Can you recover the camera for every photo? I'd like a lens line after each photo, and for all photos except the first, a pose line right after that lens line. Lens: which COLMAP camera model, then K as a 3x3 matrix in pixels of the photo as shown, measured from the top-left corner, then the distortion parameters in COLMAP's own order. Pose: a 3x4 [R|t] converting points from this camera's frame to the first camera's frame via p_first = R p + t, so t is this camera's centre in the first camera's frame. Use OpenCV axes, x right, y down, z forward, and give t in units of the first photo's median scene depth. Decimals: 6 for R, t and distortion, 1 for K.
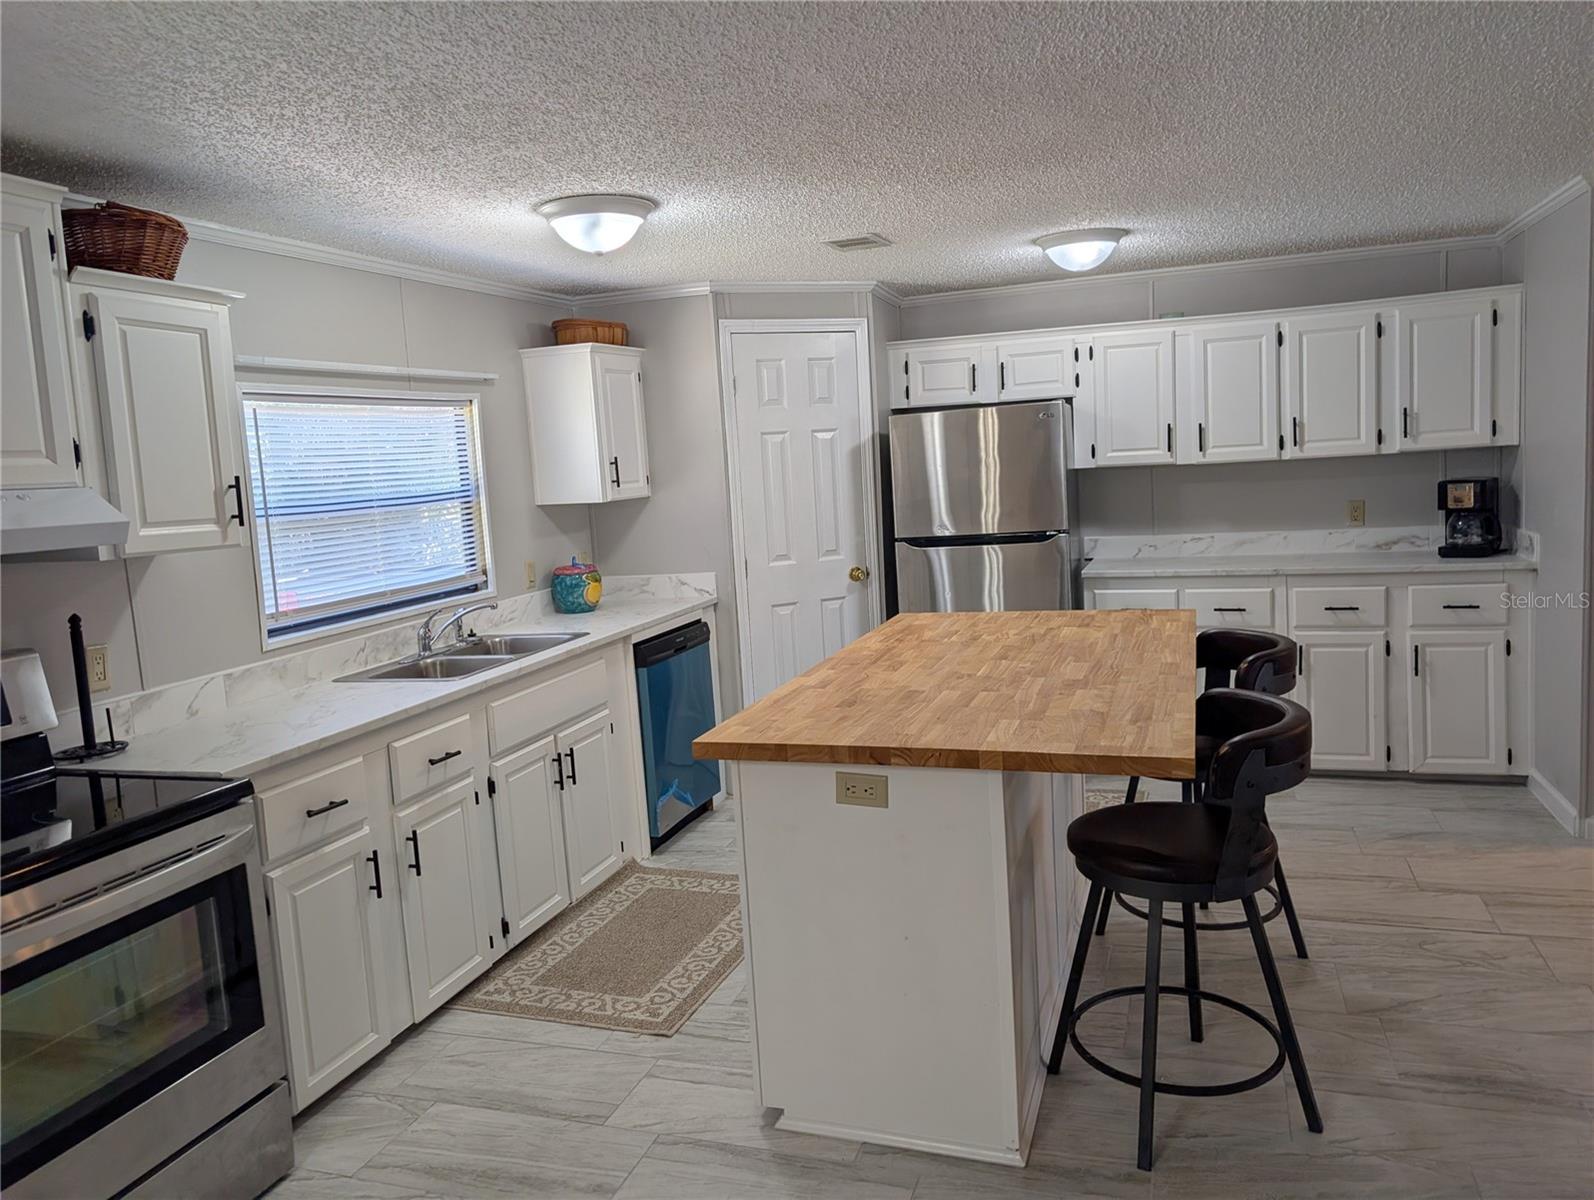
lens RADIAL K [[1132.0, 0, 798.4], [0, 1132.0, 574.9], [0, 0, 1]] dist [0.004400, -0.000396]
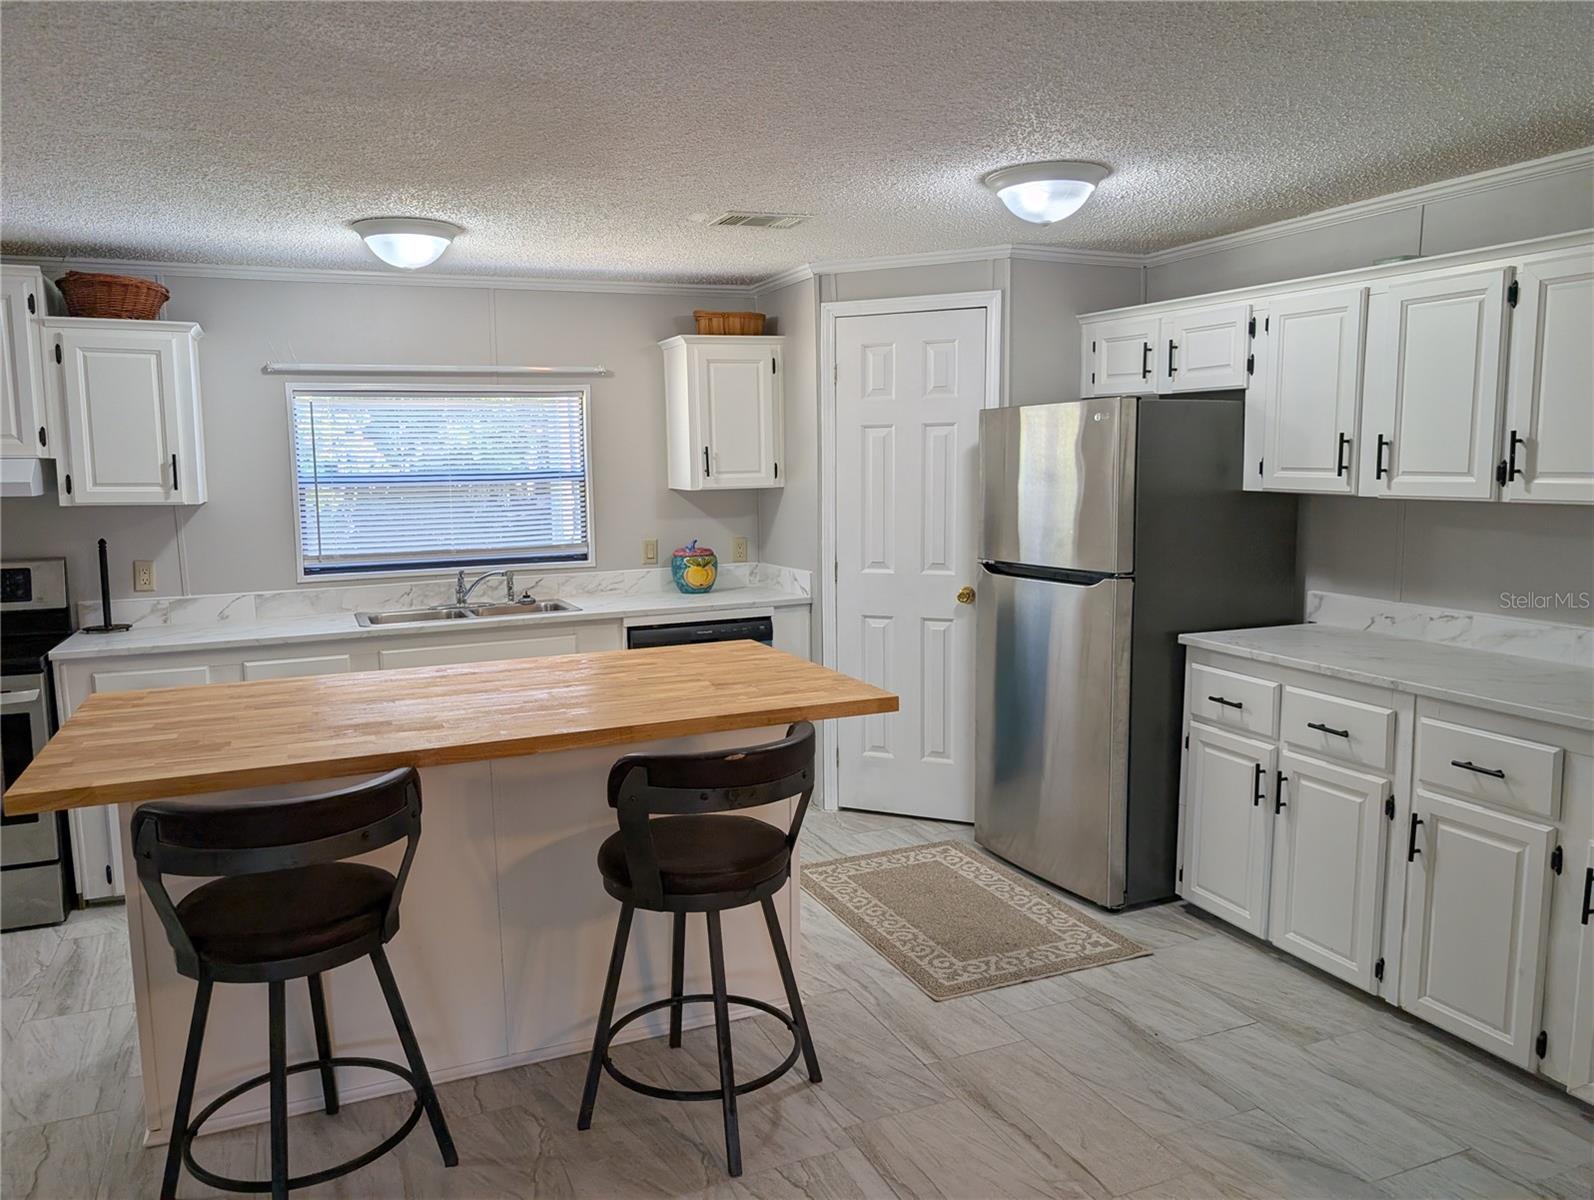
lens RADIAL K [[1141.1, 0, 797.0], [0, 1141.1, 600.0], [0, 0, 1]] dist [-0.001683, 0.000568]
pose [[0.679984, 0.142559, -0.719235, 0.648422], [-0.103467, 0.989758, 0.098359, -0.076209], [0.725890, 0.007534, 0.687769, 0.349823]]
